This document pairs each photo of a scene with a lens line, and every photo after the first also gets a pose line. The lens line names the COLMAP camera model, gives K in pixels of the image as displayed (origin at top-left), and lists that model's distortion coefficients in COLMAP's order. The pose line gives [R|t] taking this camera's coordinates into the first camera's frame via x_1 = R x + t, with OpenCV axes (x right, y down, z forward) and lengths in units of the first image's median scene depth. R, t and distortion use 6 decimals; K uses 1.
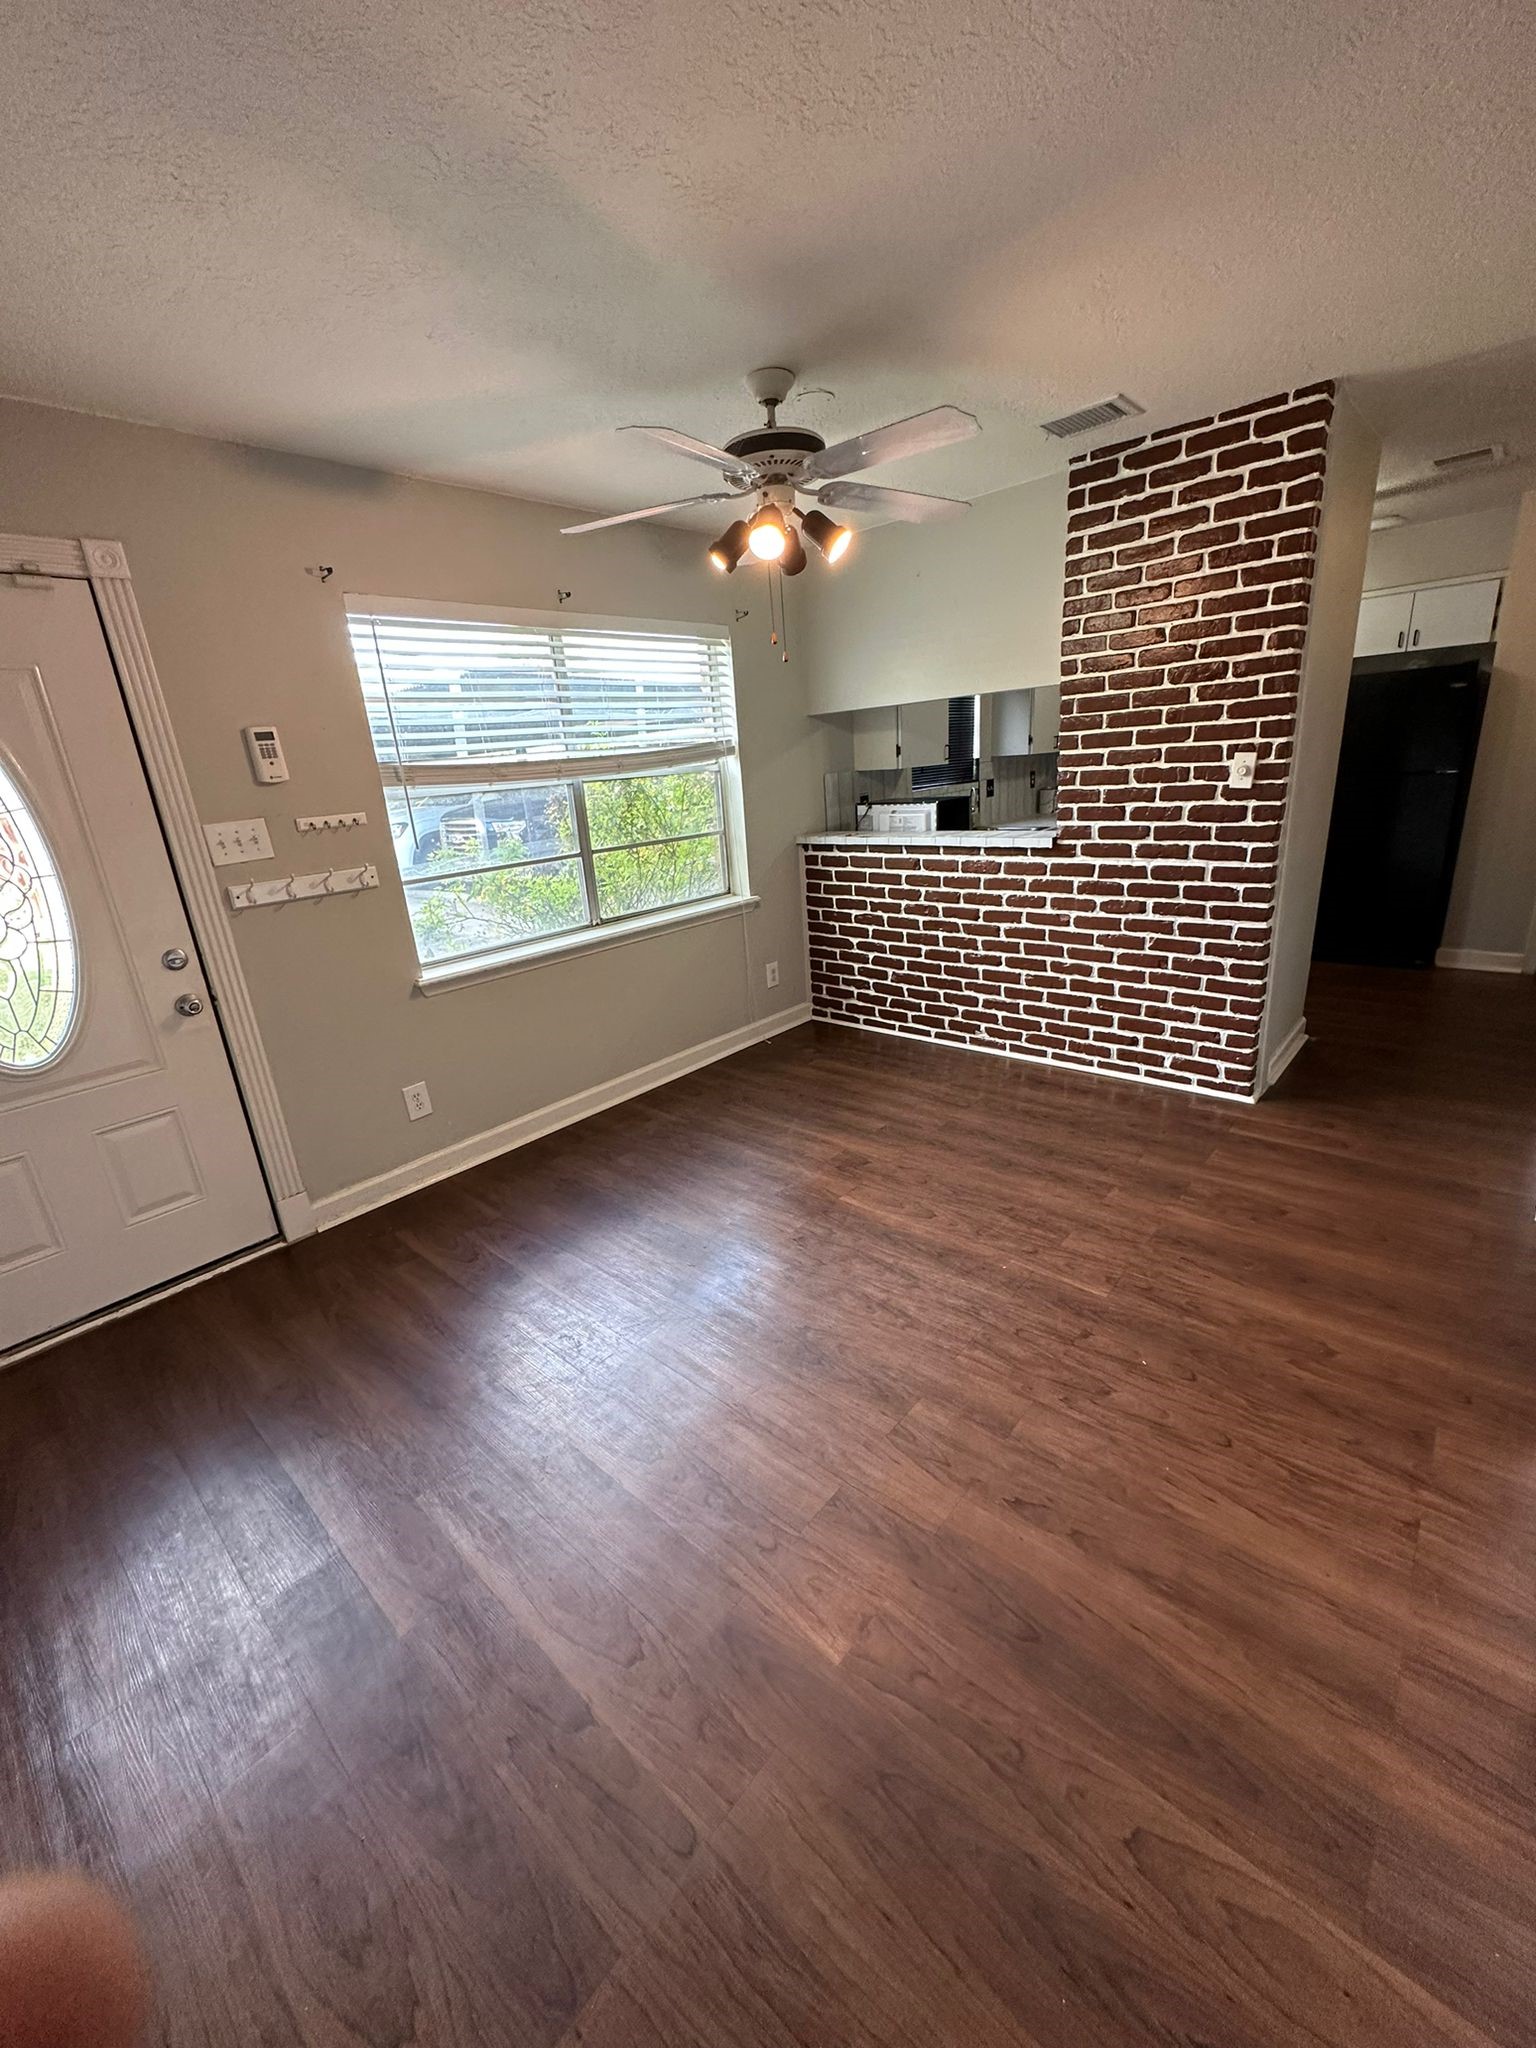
lens RADIAL K [[821.1, 0, 768.0], [0, 821.1, 1024.0], [0, 0, 1]] dist [-0.000913, 0.000374]
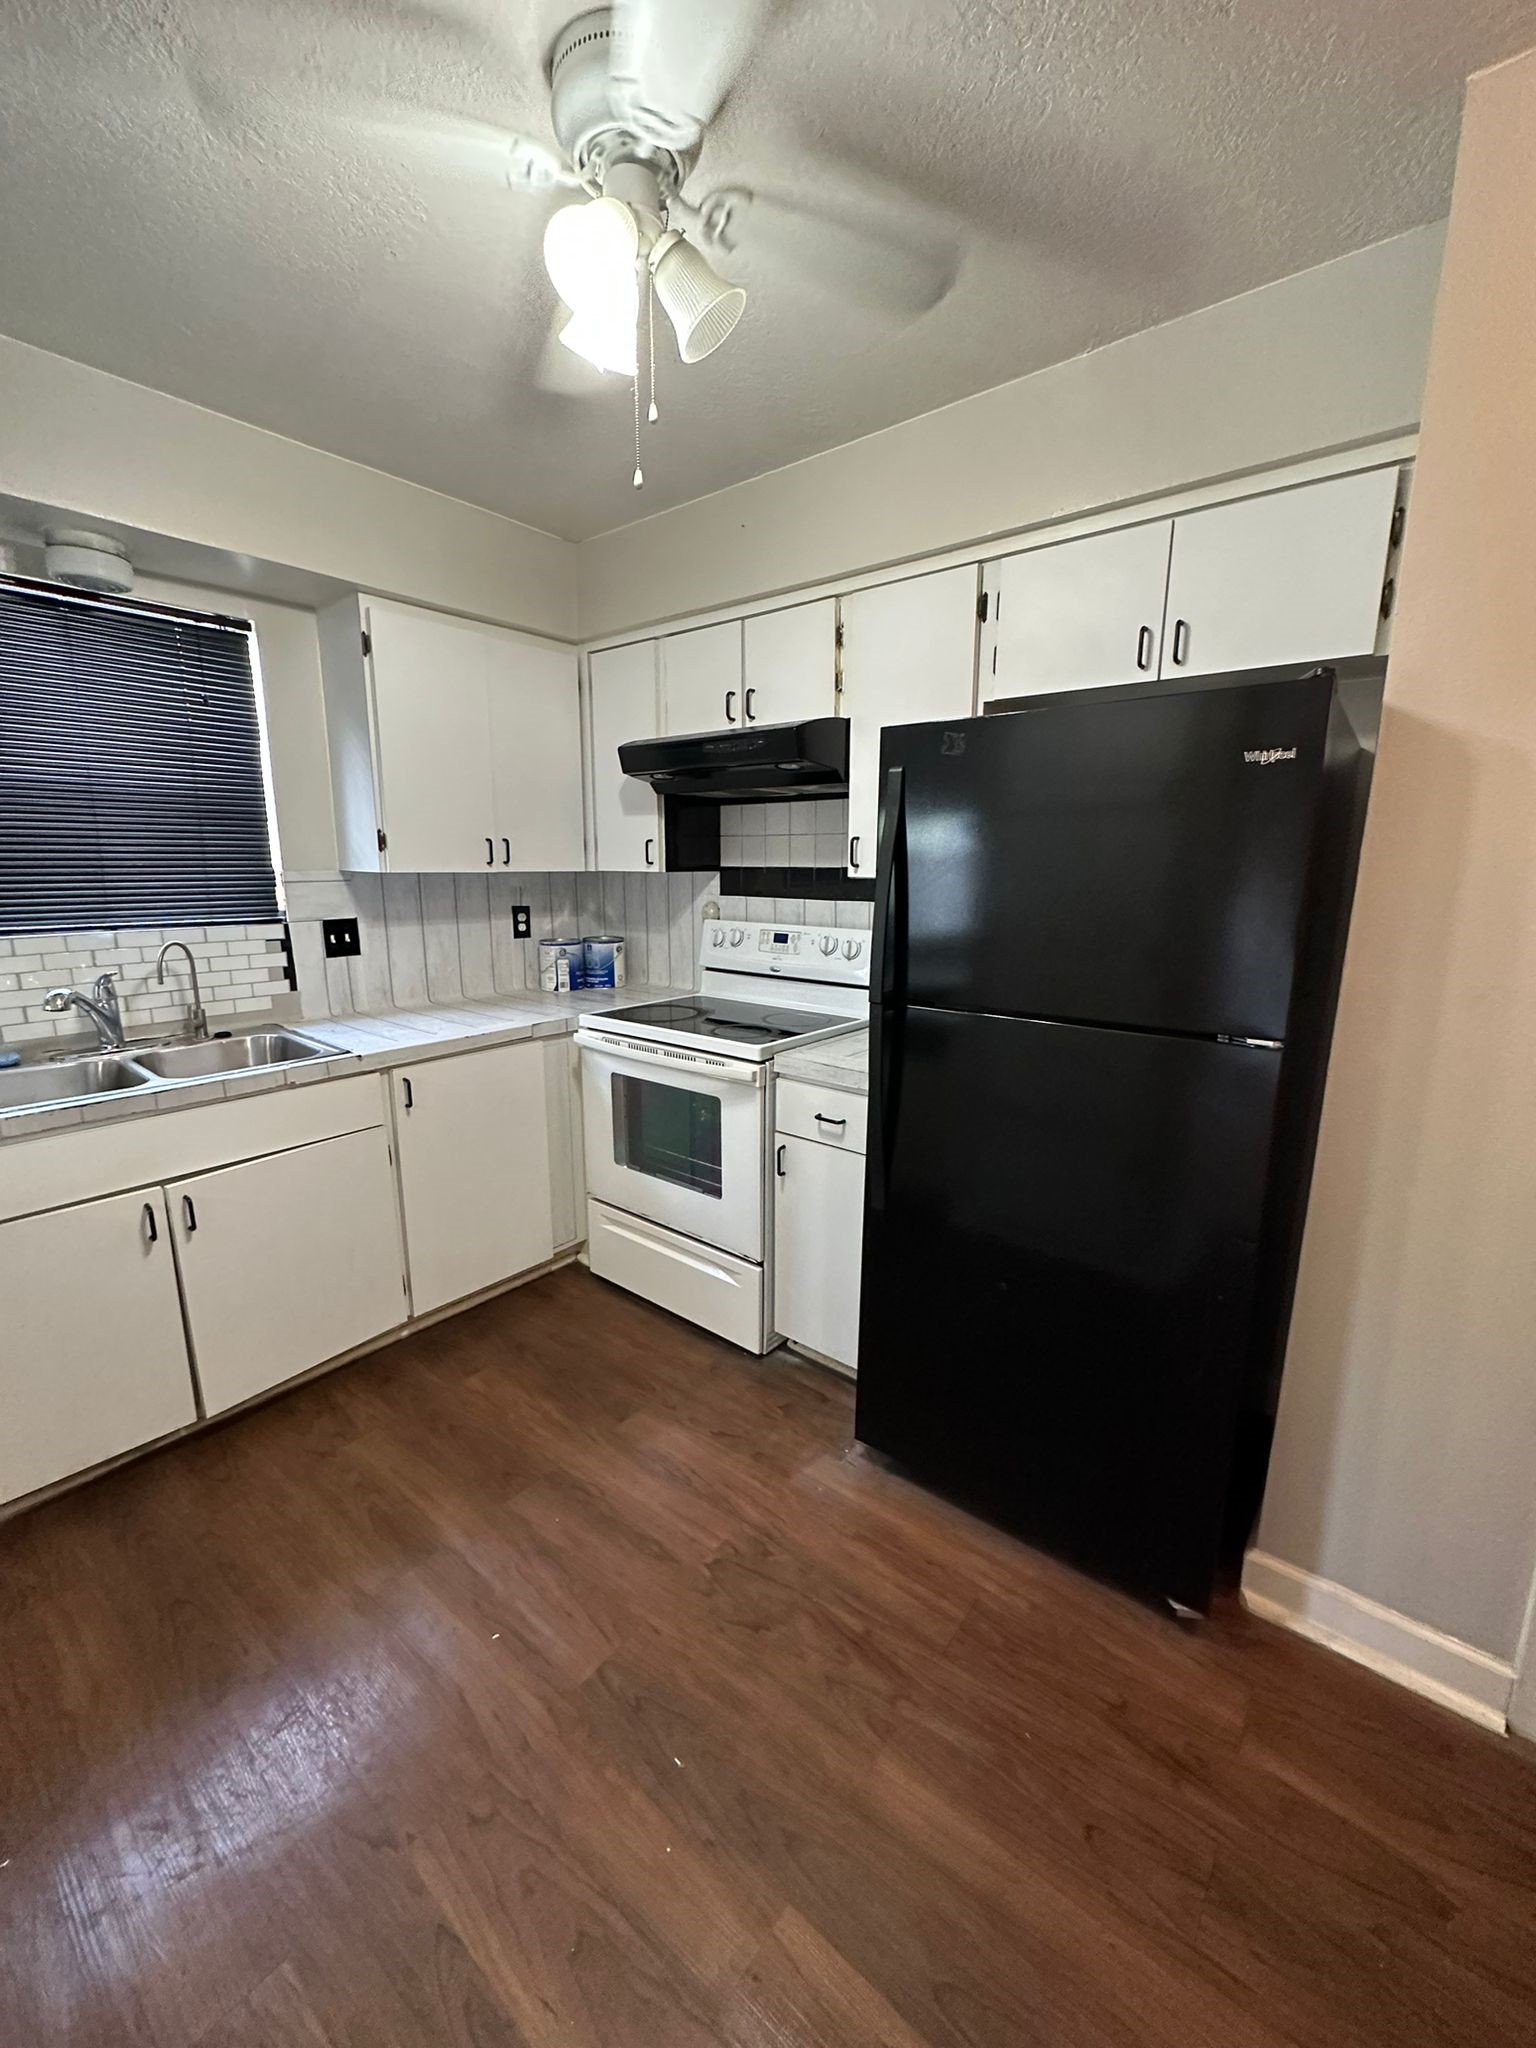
lens RADIAL K [[821.7, 0, 765.6], [0, 821.7, 1026.1], [0, 0, 1]] dist [-0.001920, 0.000867]
pose [[0.995116, 0.068917, 0.070677, 0.960592], [-0.060426, 0.991416, -0.115948, -0.407149], [-0.078061, 0.111111, 0.990737, 1.091833]]
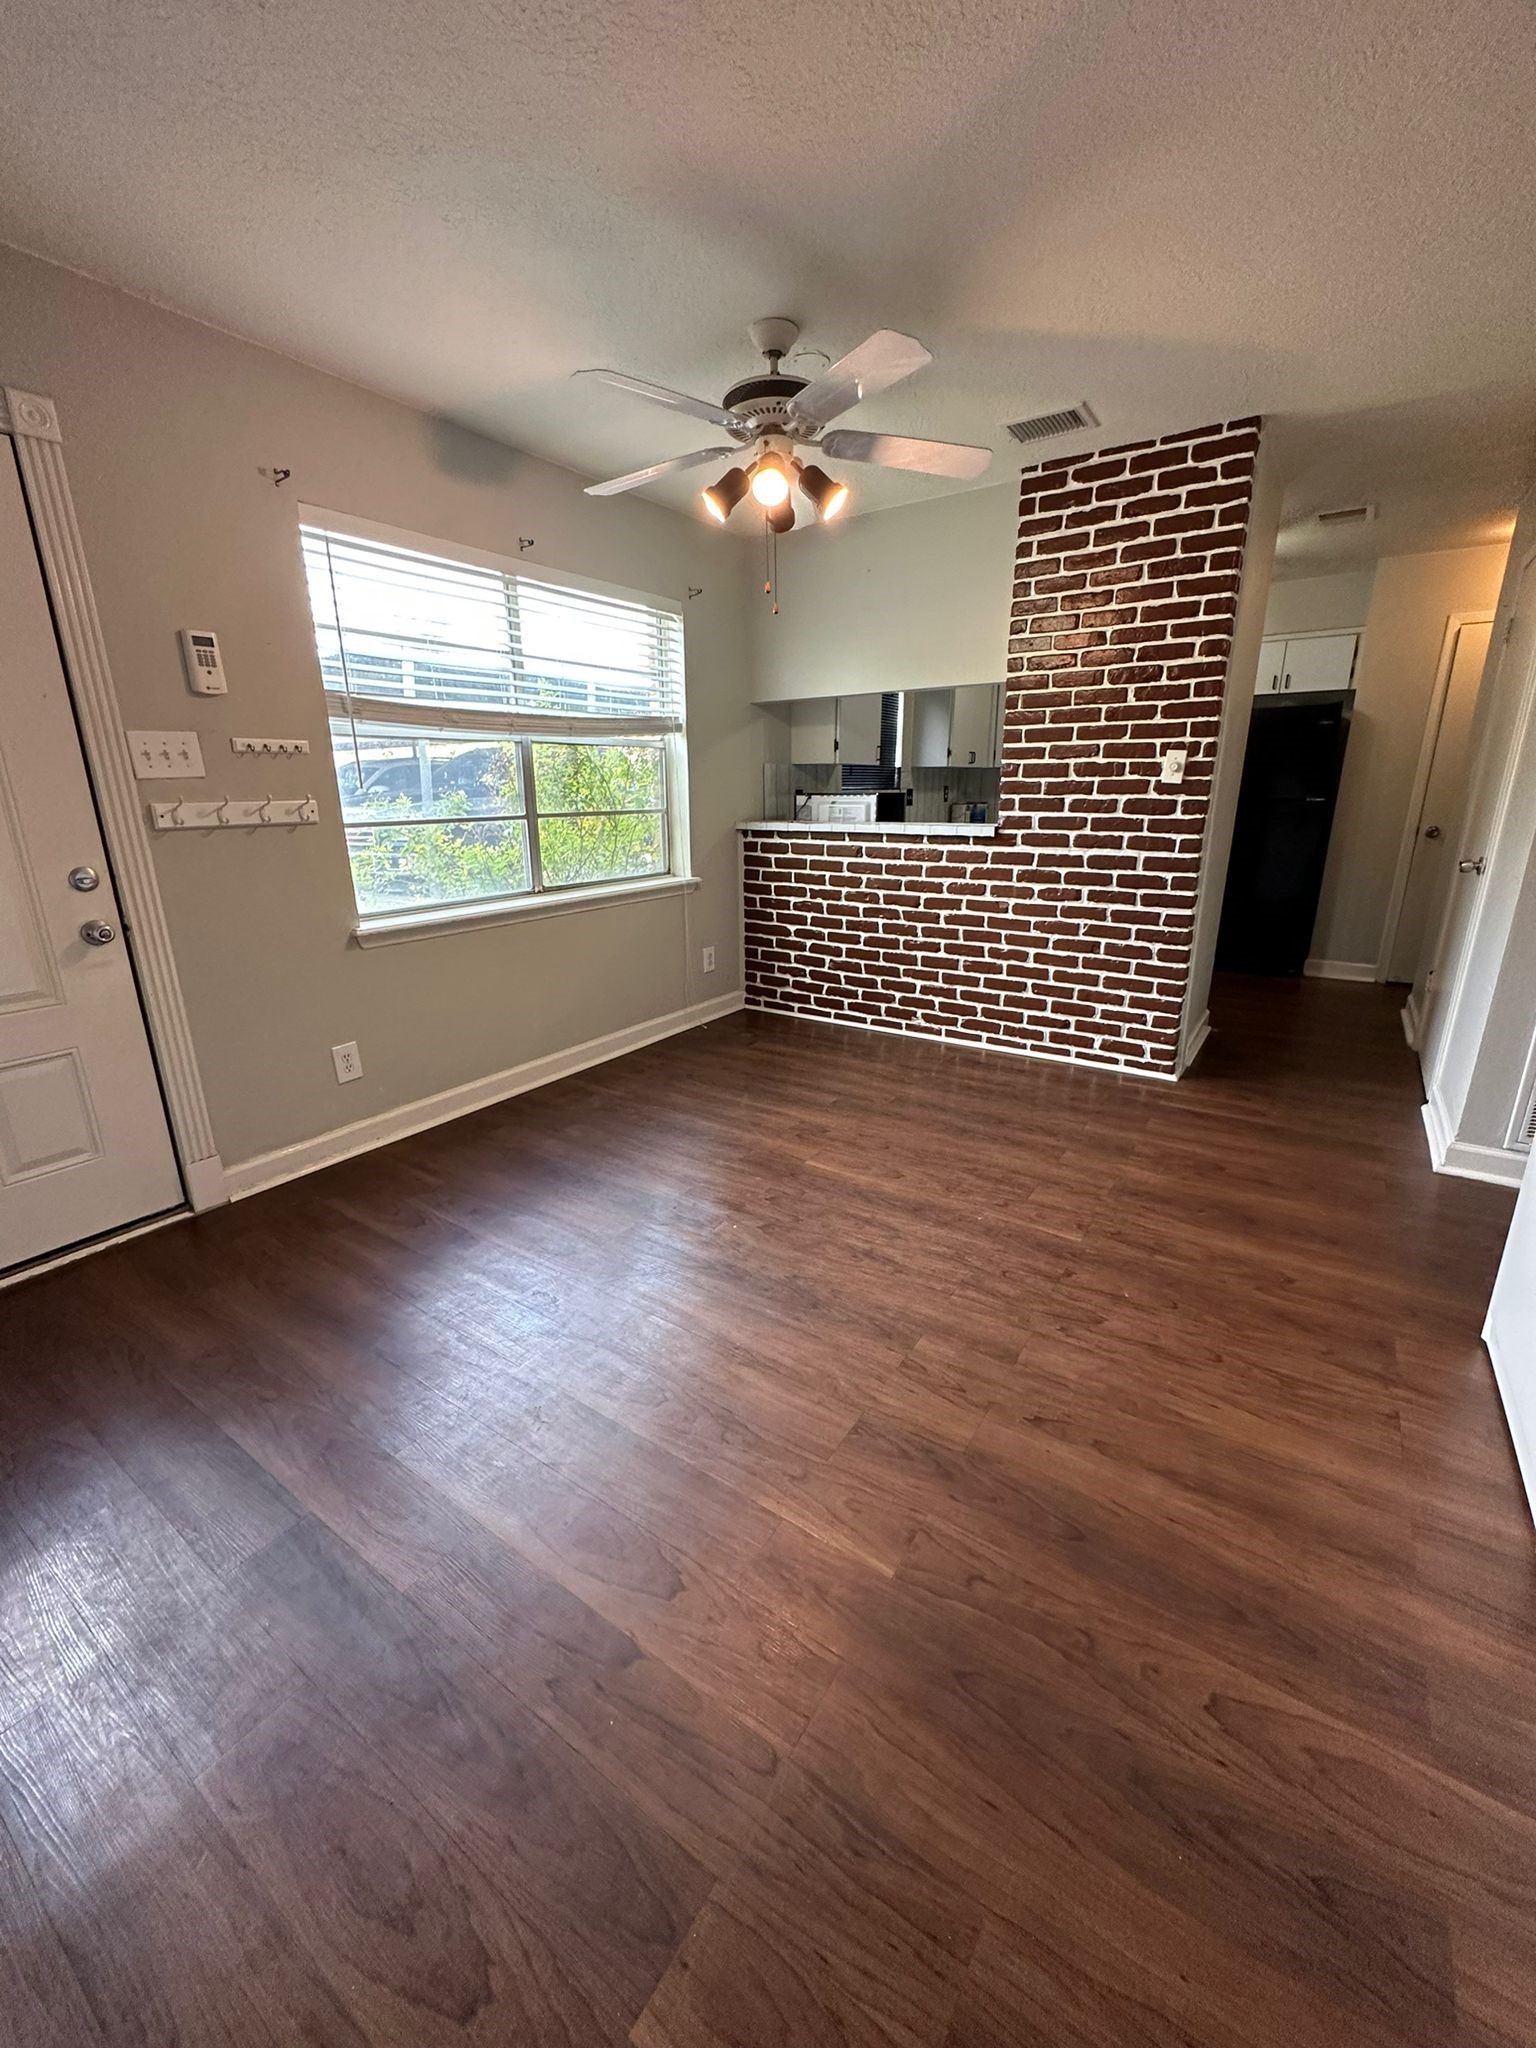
lens RADIAL K [[821.7, 0, 765.6], [0, 821.7, 1026.1], [0, 0, 1]] dist [-0.001920, 0.000867]
pose [[0.988919, 0.023263, 0.146624, -0.110030], [-0.017994, 0.999147, -0.037164, 0.087056], [-0.147364, 0.034114, 0.988494, 0.023570]]
